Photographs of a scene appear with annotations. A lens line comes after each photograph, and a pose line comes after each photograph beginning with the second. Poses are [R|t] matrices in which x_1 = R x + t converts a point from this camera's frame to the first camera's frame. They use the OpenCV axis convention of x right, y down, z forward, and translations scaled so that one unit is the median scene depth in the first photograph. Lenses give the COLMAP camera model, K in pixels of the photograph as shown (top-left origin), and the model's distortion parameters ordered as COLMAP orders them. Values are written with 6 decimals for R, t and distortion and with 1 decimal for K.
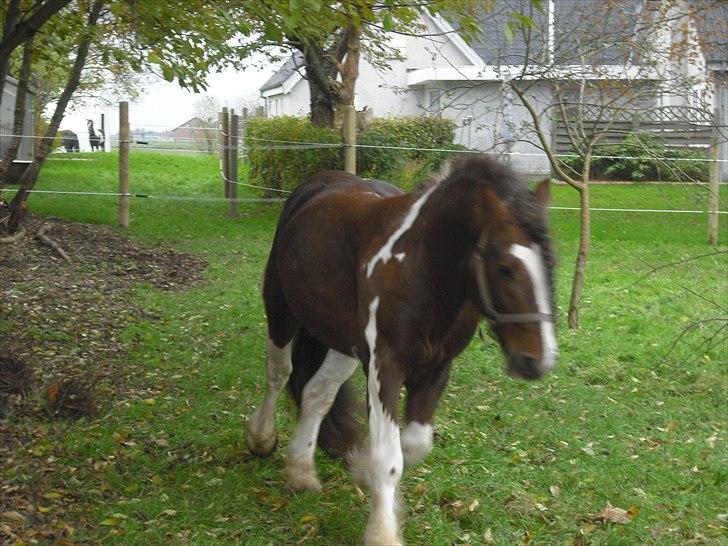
lens RADIAL K [[2035.9, 0, 364.0], [0, 2035.9, 273.0], [0, 0, 1]] dist [0.382734, -8.983551]
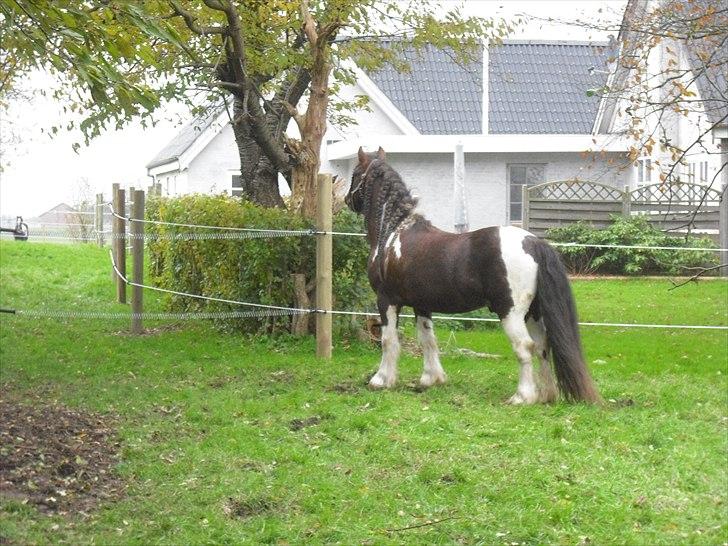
lens RADIAL K [[2086.6, 0, 364.0], [0, 2086.6, 273.0], [0, 0, 1]] dist [-0.019705, -1.366843]
pose [[0.998135, -0.004141, 0.060902, -0.021356], [0.006698, 0.999102, -0.041846, -0.012943], [-0.060674, 0.042176, 0.997266, 0.197905]]
